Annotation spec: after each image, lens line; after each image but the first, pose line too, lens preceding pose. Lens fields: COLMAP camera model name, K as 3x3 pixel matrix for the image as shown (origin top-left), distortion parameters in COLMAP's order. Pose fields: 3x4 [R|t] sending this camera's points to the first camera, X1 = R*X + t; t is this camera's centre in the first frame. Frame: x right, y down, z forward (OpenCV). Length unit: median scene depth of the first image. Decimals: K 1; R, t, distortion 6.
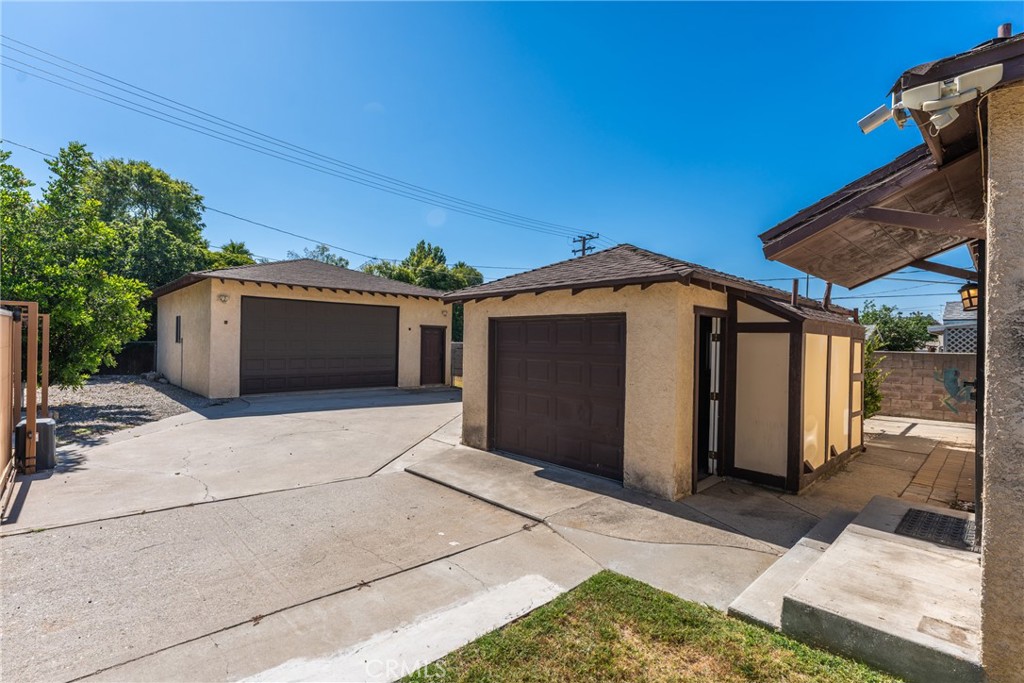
lens RADIAL K [[473.1, 0, 512.0], [0, 473.1, 343.7], [0, 0, 1]] dist [0.000130, -0.000298]
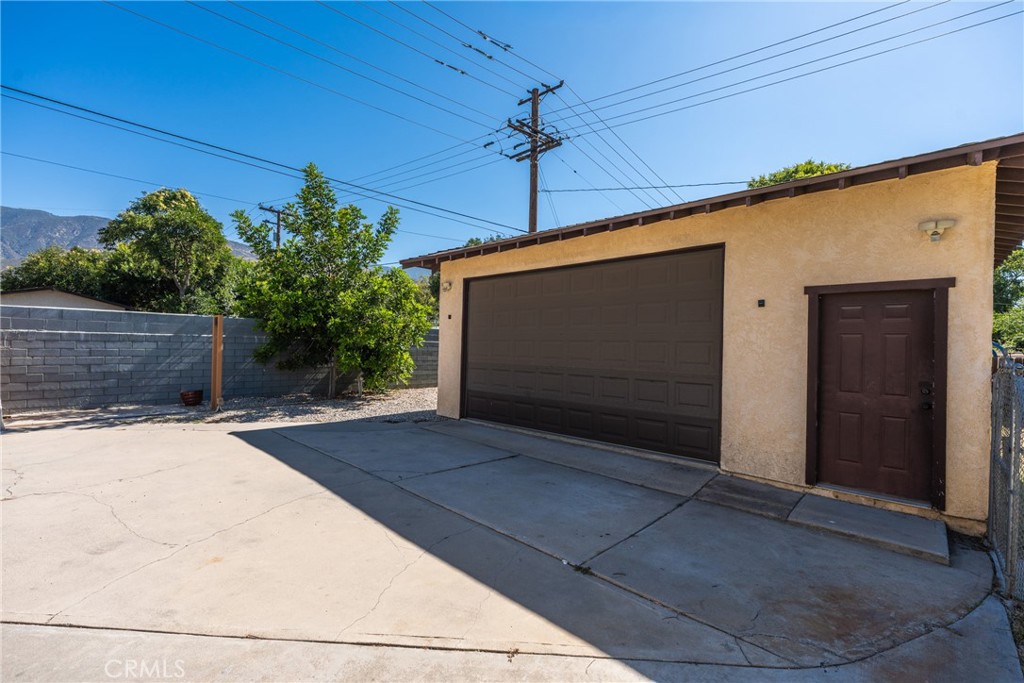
lens RADIAL K [[459.4, 0, 508.5], [0, 459.4, 342.2], [0, 0, 1]] dist [0.012284, 0.000111]
pose [[0.048565, -0.010783, -0.998762, 0.101583], [-0.009058, 0.999896, -0.011236, 0.001828], [0.998779, 0.009592, 0.048462, 0.819973]]
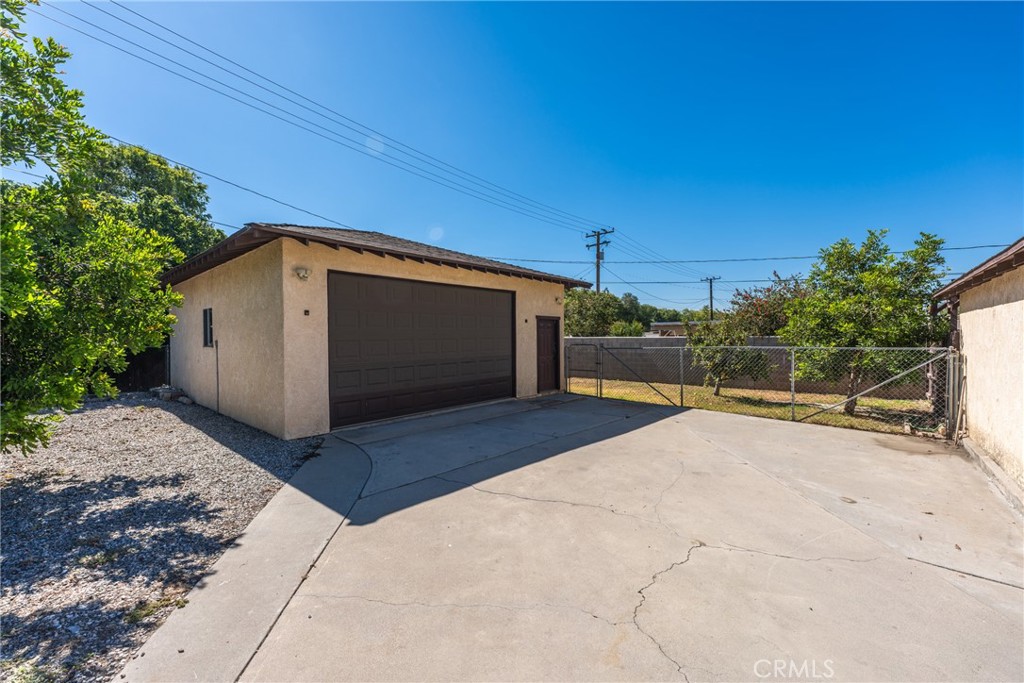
lens RADIAL K [[407.8, 0, 513.5], [0, 407.8, 344.6], [0, 0, 1]] dist [-0.002518, -0.000060]
pose [[0.996189, -0.026021, 0.083243, -0.297431], [0.024567, 0.999528, 0.018443, -0.005560], [-0.083684, -0.016328, 0.996359, 0.351672]]
